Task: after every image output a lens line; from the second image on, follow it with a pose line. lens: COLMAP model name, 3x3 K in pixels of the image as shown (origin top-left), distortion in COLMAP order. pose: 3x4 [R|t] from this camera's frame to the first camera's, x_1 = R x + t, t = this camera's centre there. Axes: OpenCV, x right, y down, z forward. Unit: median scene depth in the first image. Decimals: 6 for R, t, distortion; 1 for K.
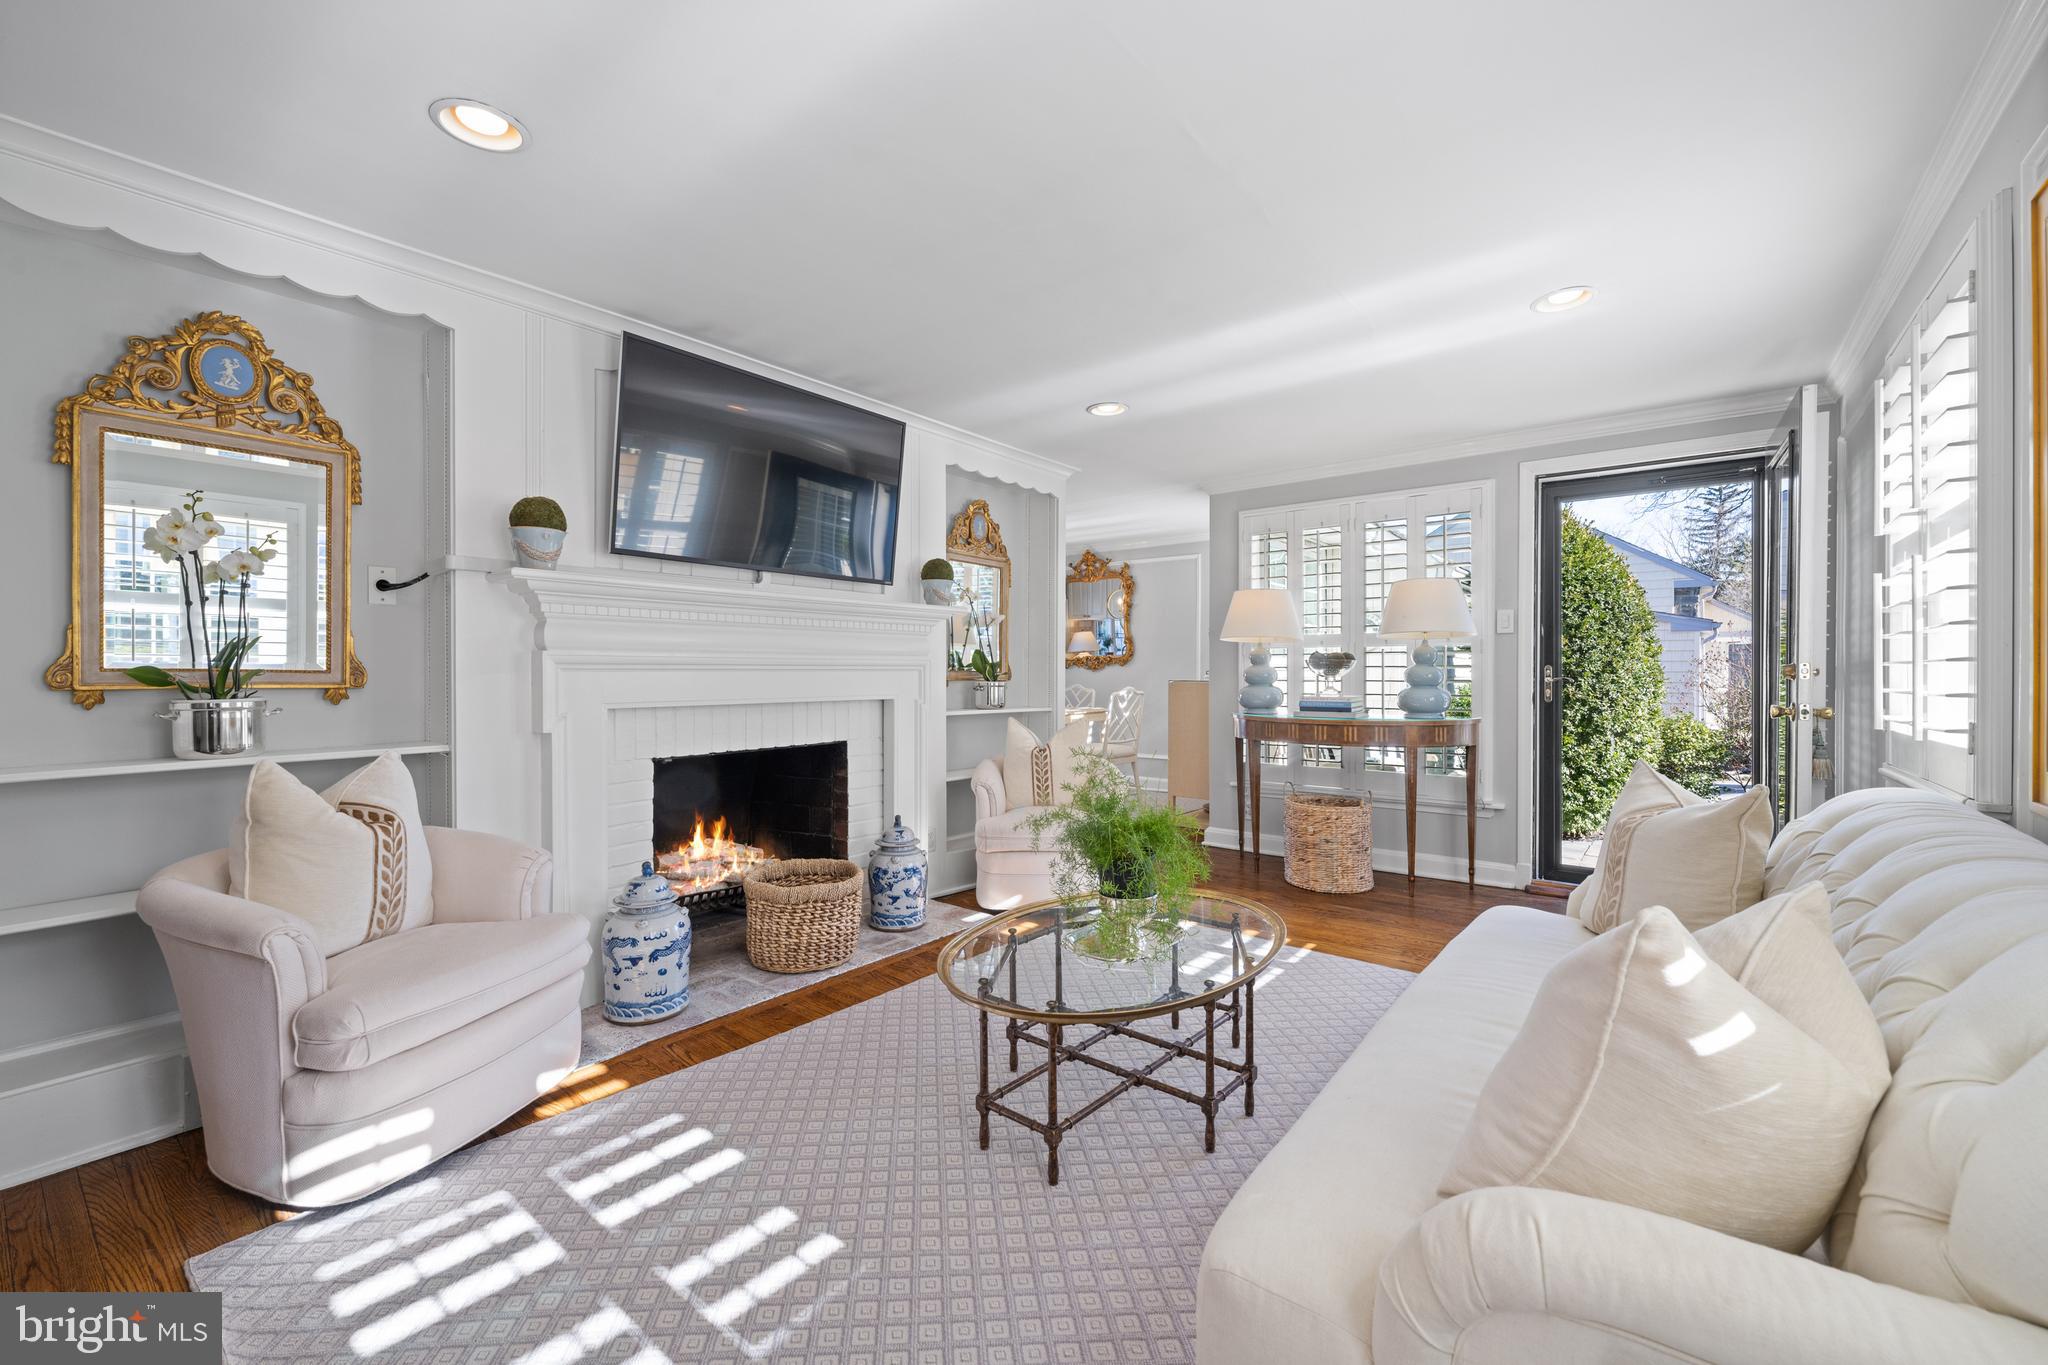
lens RADIAL K [[819.3, 0, 1024.0], [0, 819.3, 682.5], [0, 0, 1]] dist [-0.029476, 0.000051]
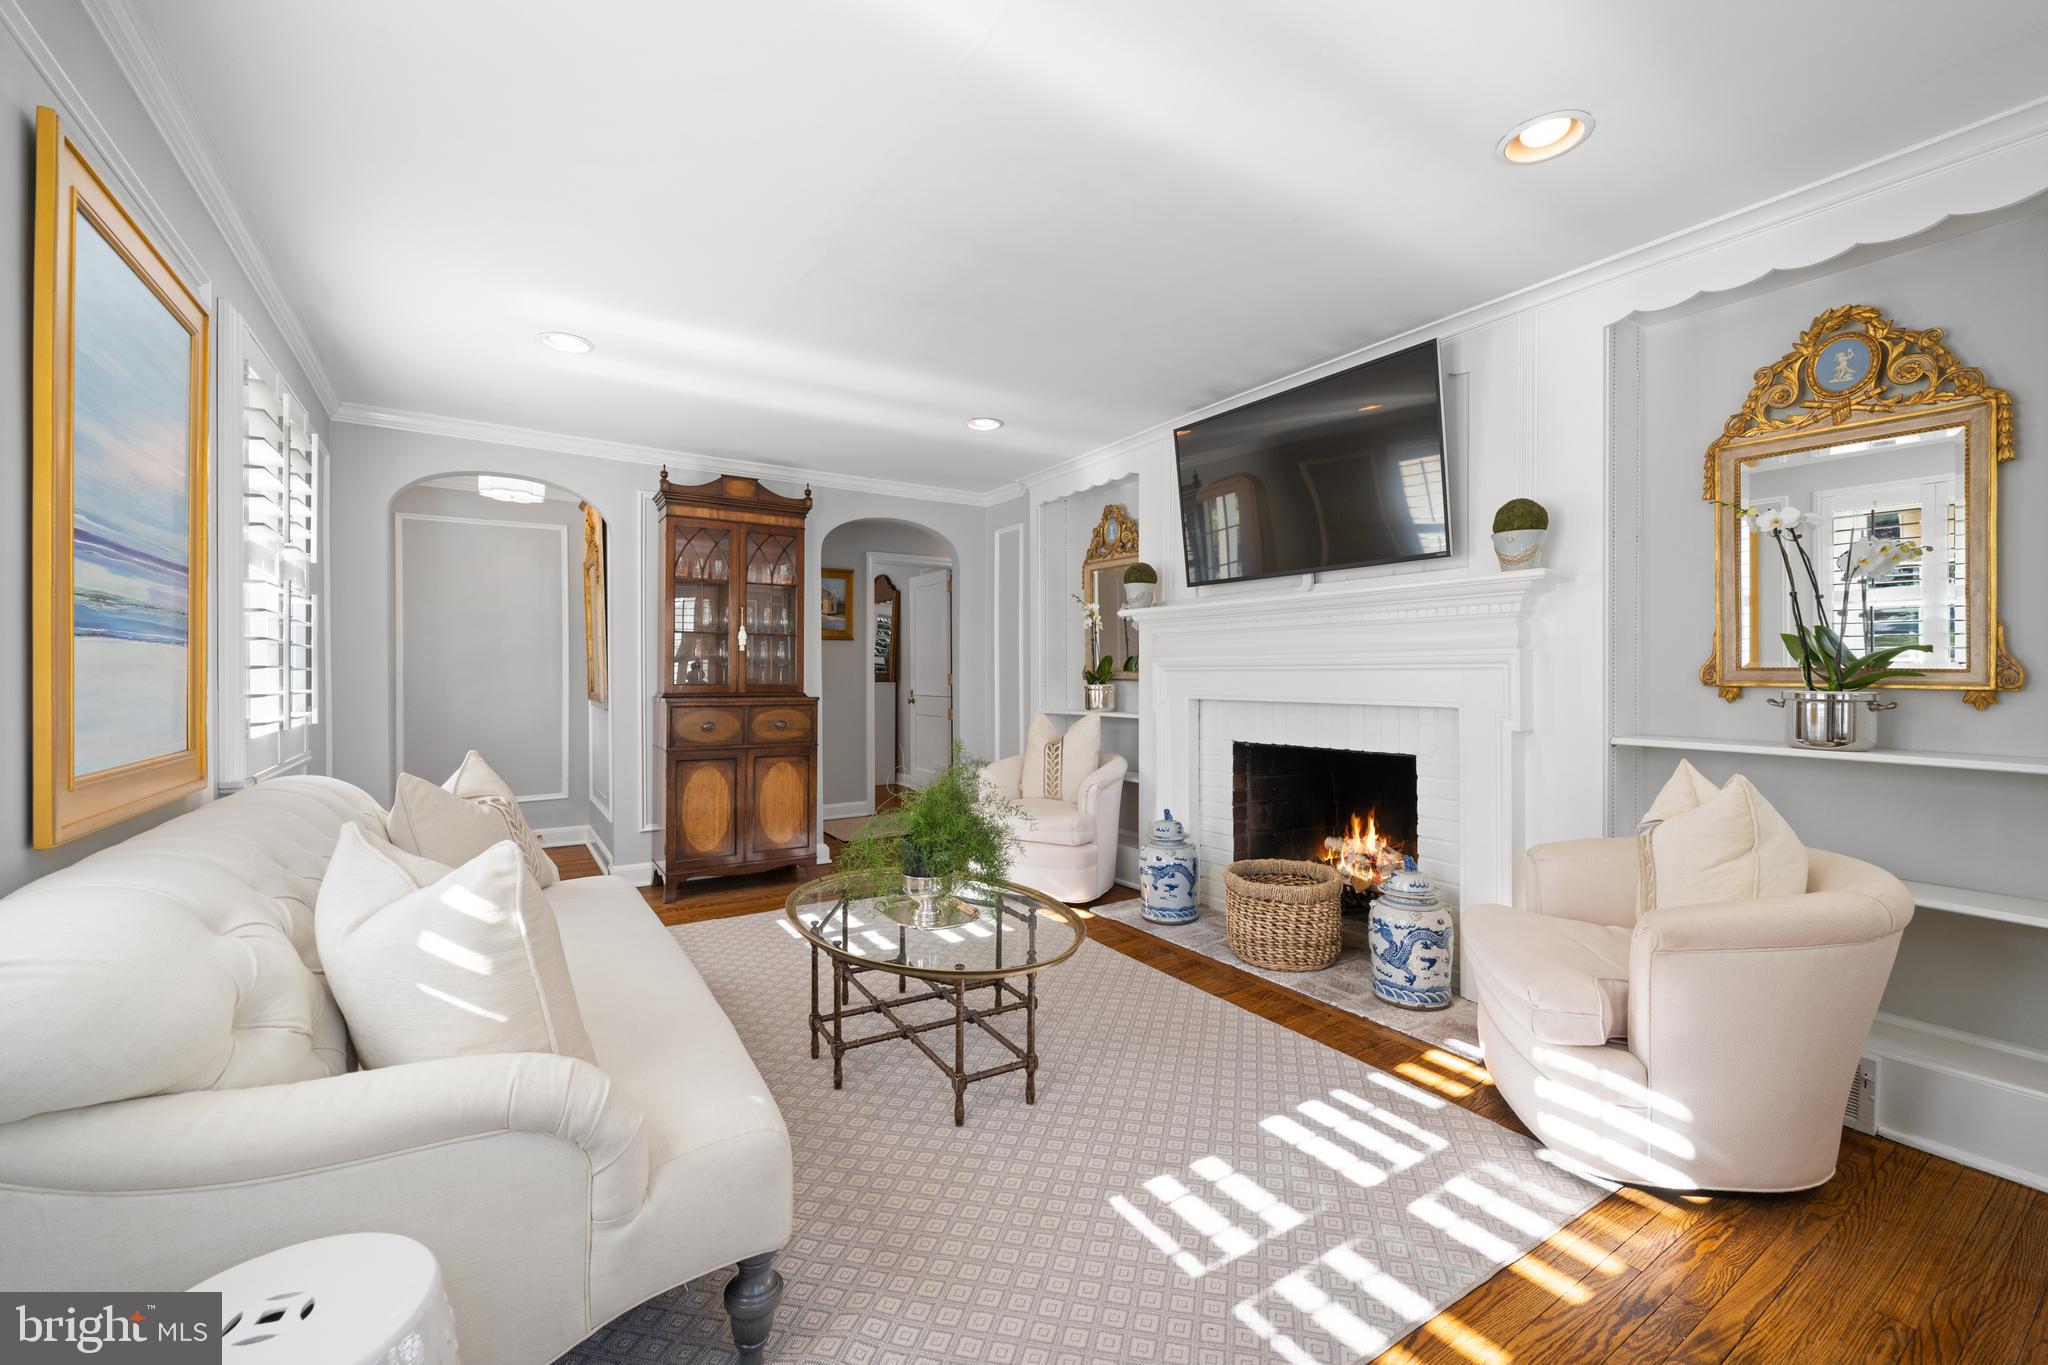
lens RADIAL K [[833.9, 0, 1017.5], [0, 833.9, 663.4], [0, 0, 1]] dist [-0.000577, -0.000139]
pose [[-0.317114, -0.011974, -0.948312, 0.716336], [-0.011085, 0.999899, -0.008919, -0.008987], [0.948323, 0.007683, -0.317214, 0.897576]]
